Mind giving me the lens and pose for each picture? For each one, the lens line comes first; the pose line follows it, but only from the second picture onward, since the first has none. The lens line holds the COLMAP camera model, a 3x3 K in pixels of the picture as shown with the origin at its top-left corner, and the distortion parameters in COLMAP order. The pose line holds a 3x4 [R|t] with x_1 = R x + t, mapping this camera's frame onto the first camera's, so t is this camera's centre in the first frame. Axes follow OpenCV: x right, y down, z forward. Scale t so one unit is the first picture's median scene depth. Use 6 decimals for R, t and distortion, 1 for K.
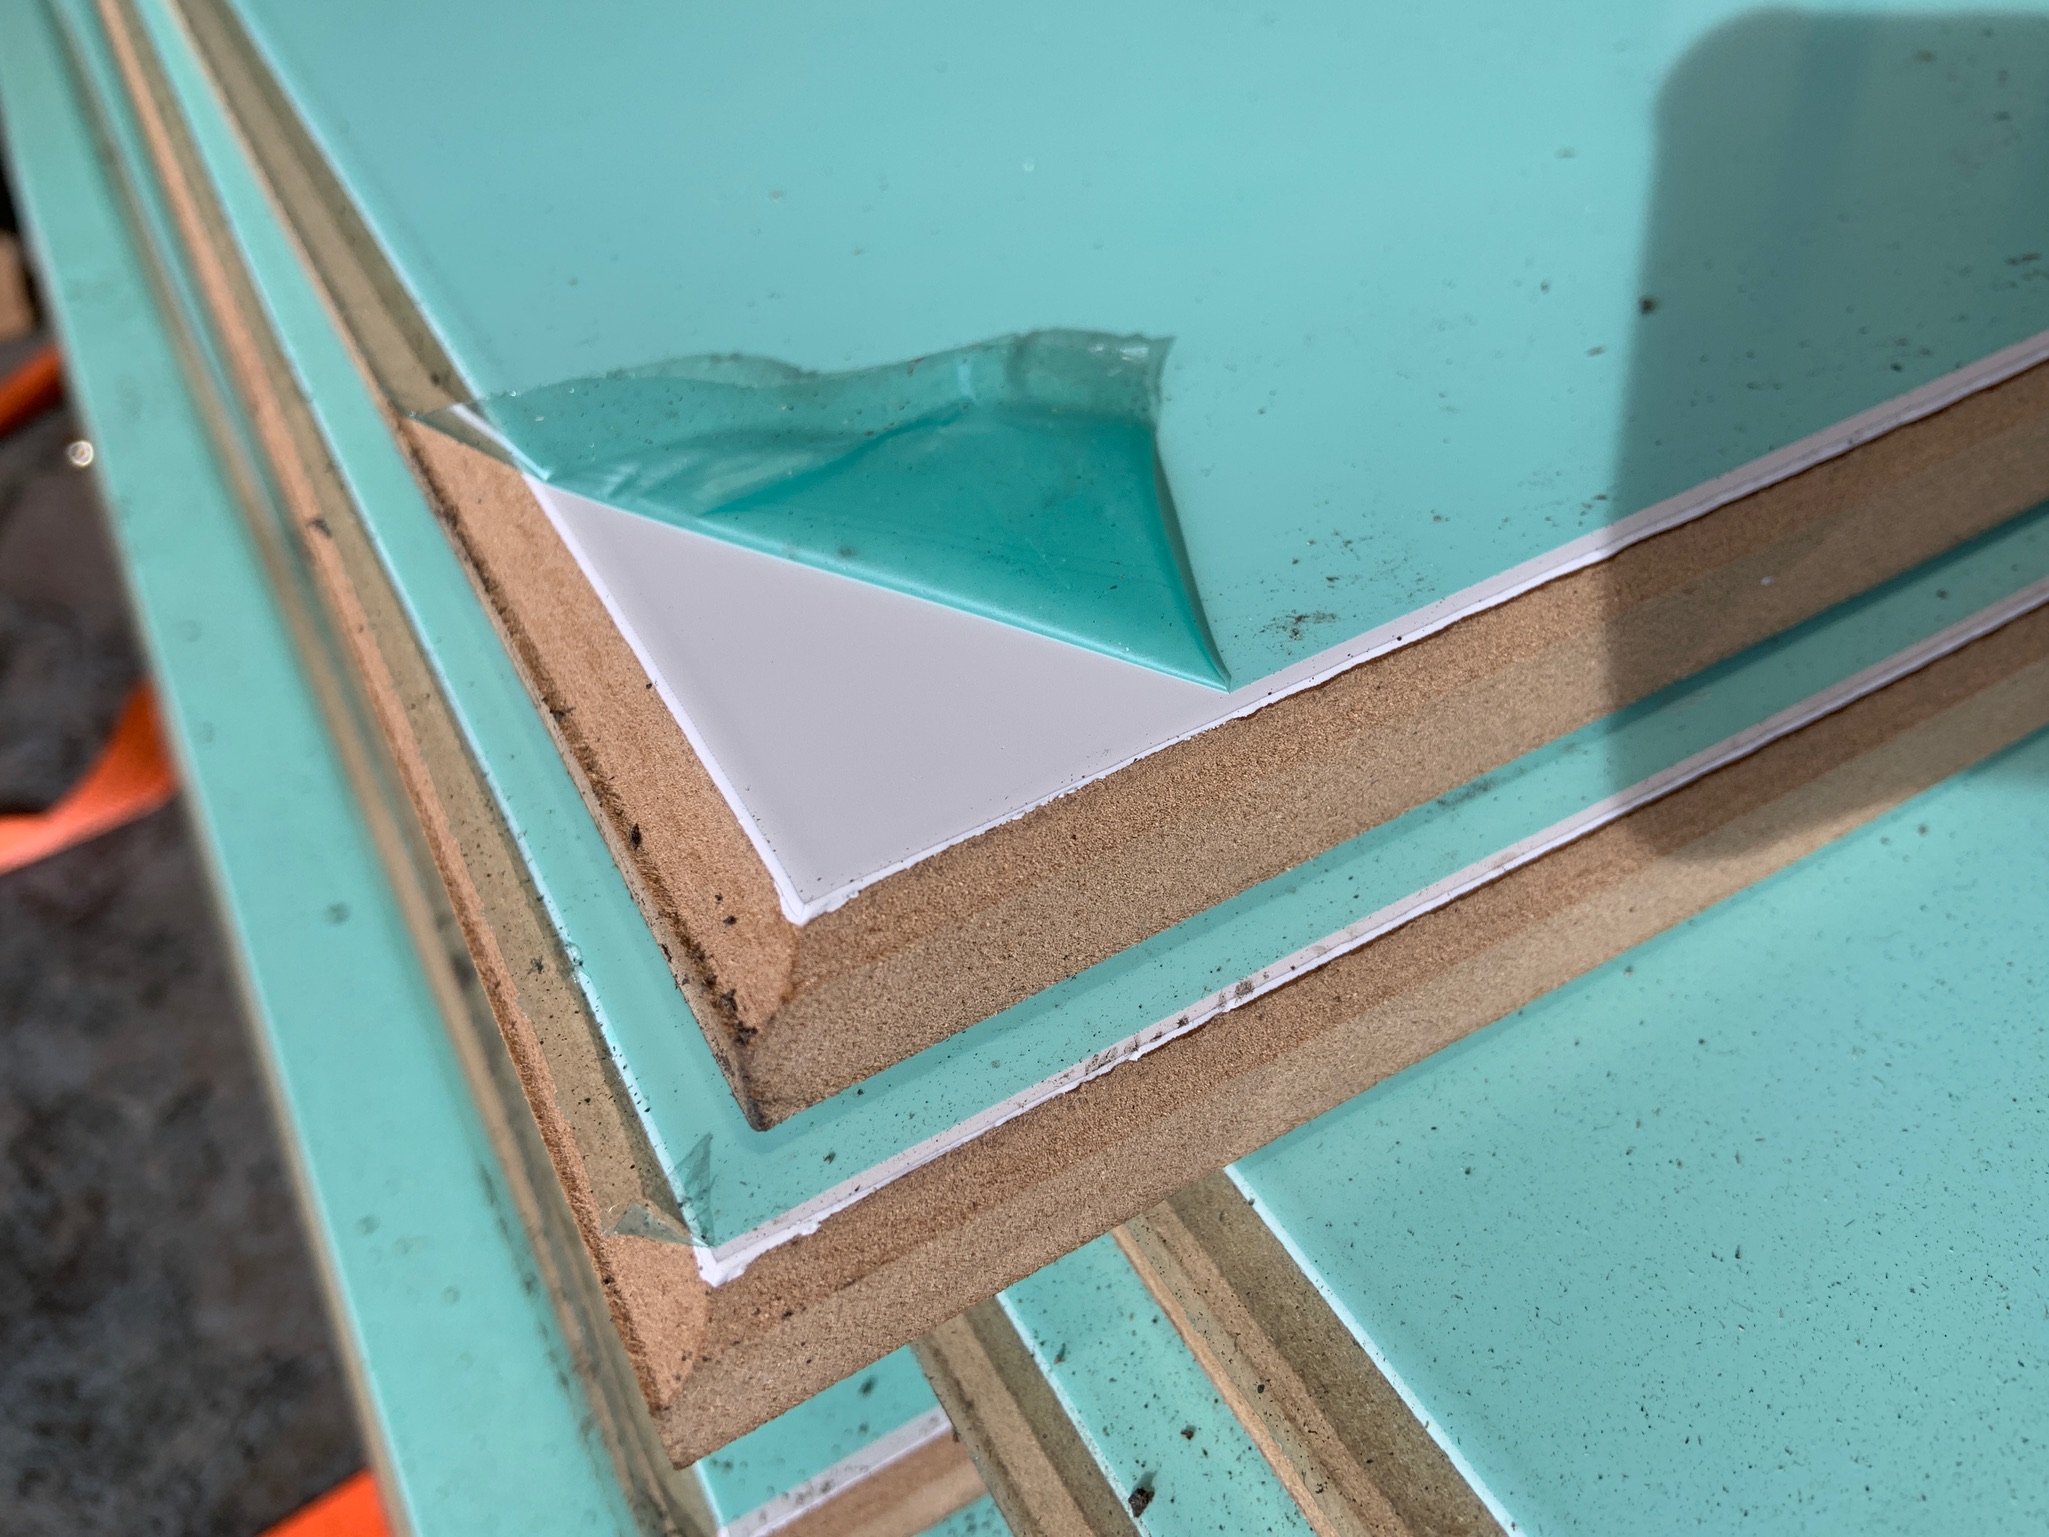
lens RADIAL K [[1624.9, 0, 1020.2], [0, 1624.9, 778.0], [0, 0, 1]] dist [0.101051, -0.132465]
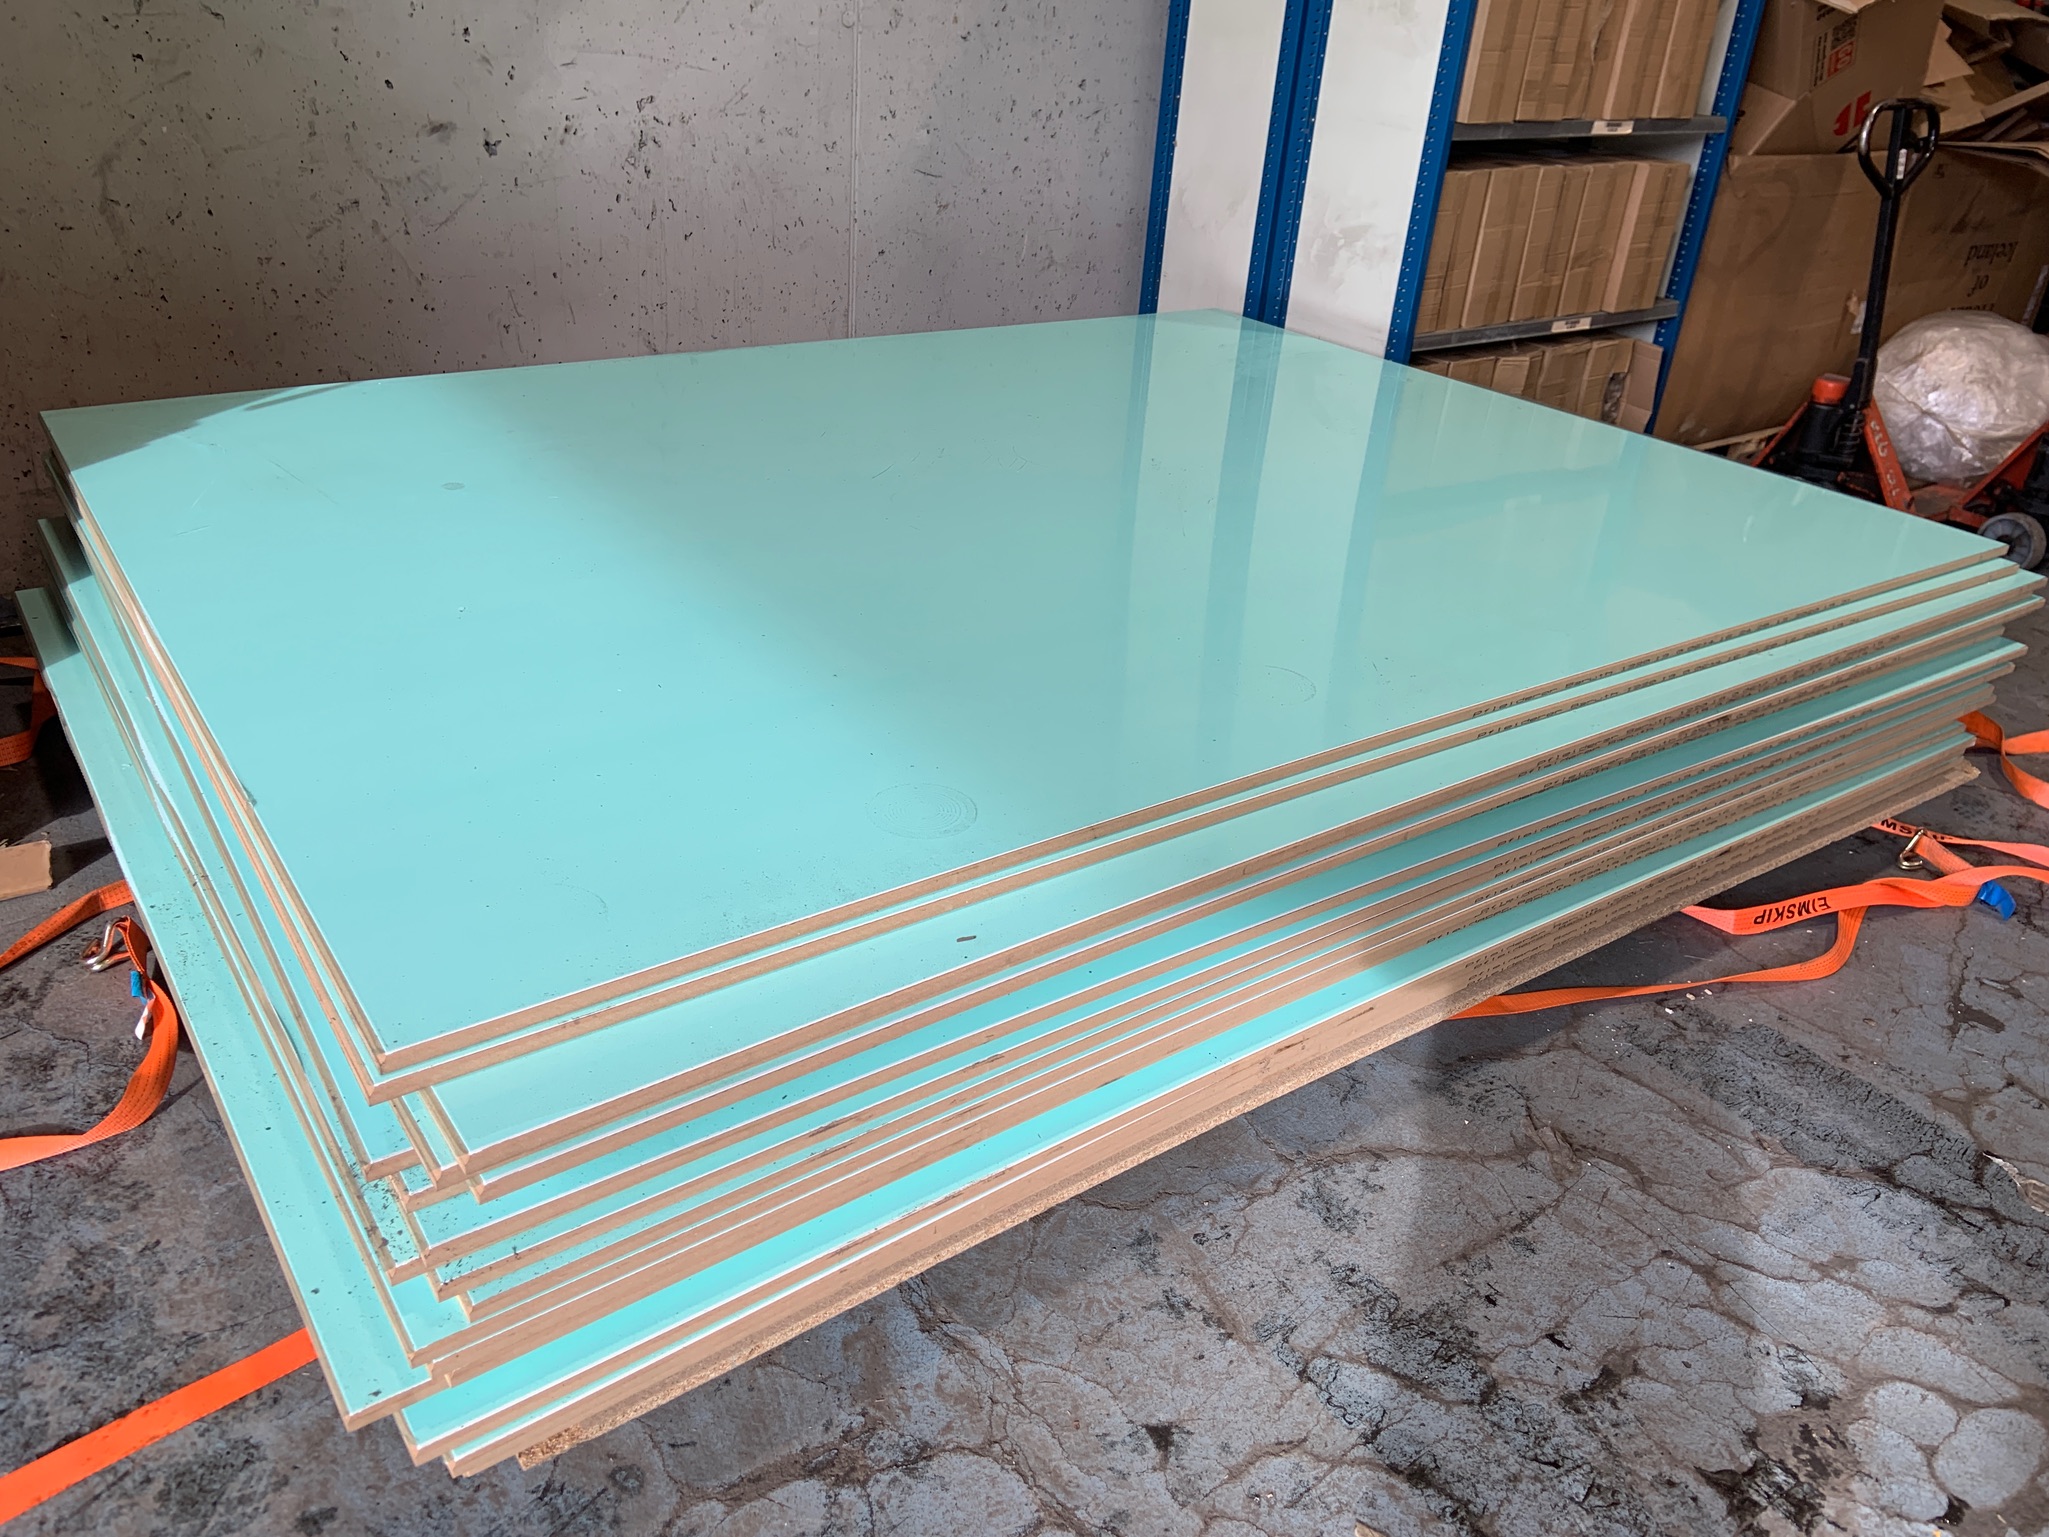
lens RADIAL K [[1624.9, 0, 1013.5], [0, 1624.9, 736.9], [0, 0, 1]] dist [0.101051, -0.132465]
pose [[0.990419, 0.056217, 0.126135, 0.427106], [-0.015120, 0.952042, -0.305593, 0.230214], [-0.137266, 0.300757, 0.943771, -1.819673]]
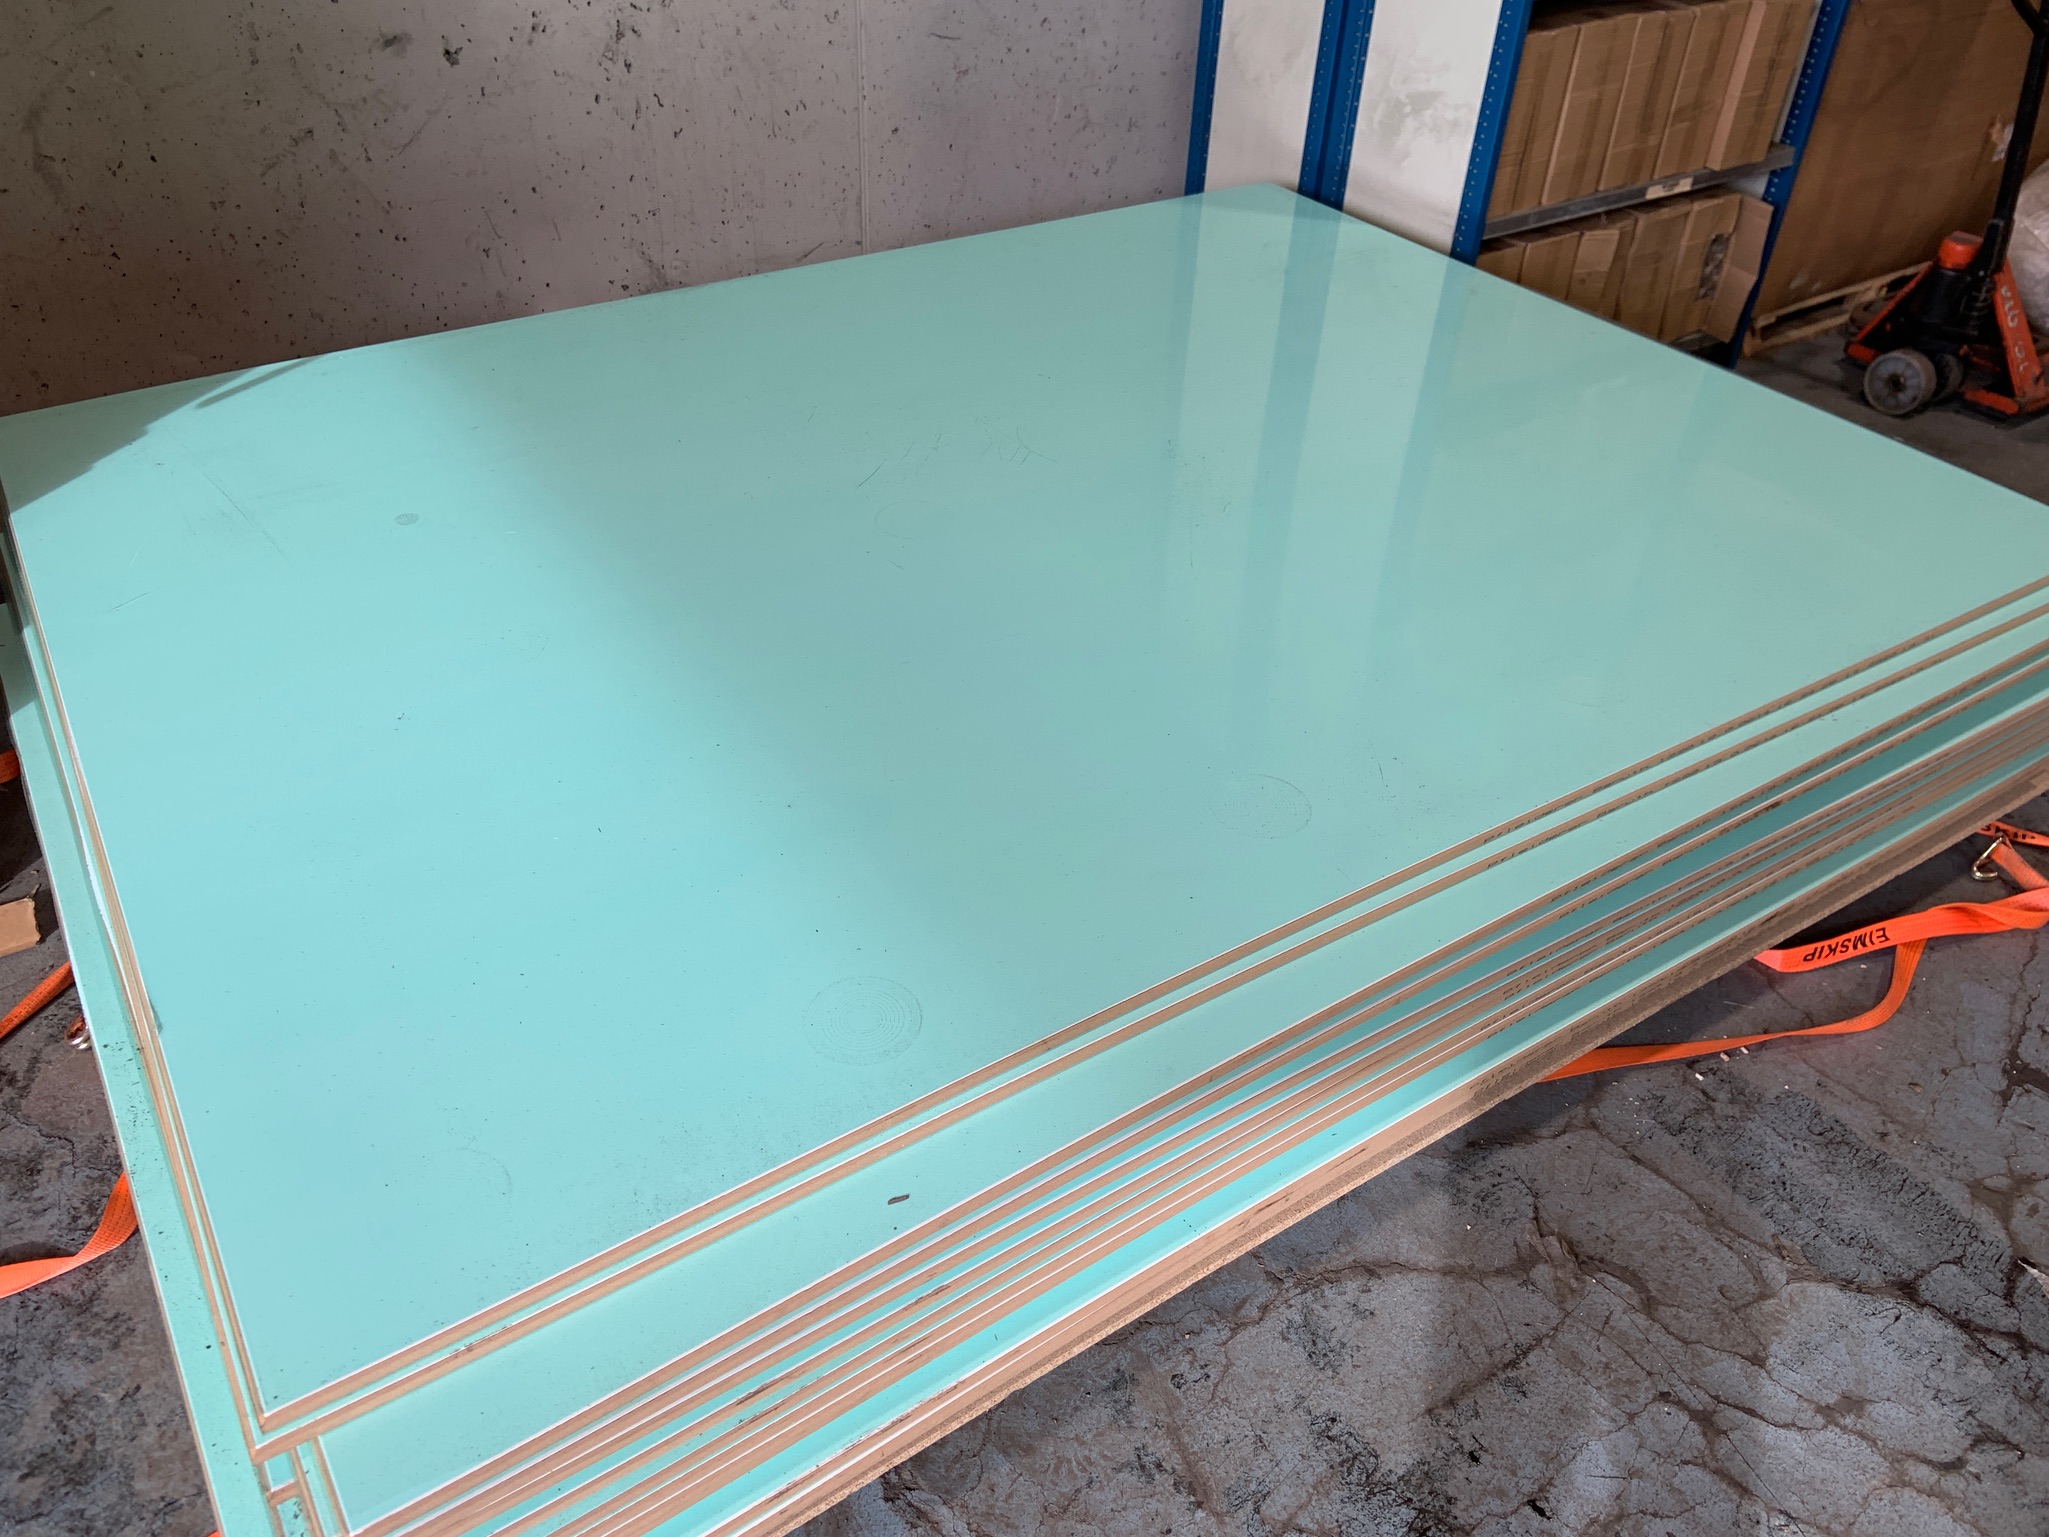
lens RADIAL K [[1624.9, 0, 1014.3], [0, 1624.9, 766.6], [0, 0, 1]] dist [0.101051, -0.132465]
pose [[0.996465, 0.029187, 0.078773, 0.625883], [-0.018659, 0.991178, -0.131214, -0.465046], [-0.081908, 0.129280, 0.988219, -1.784576]]
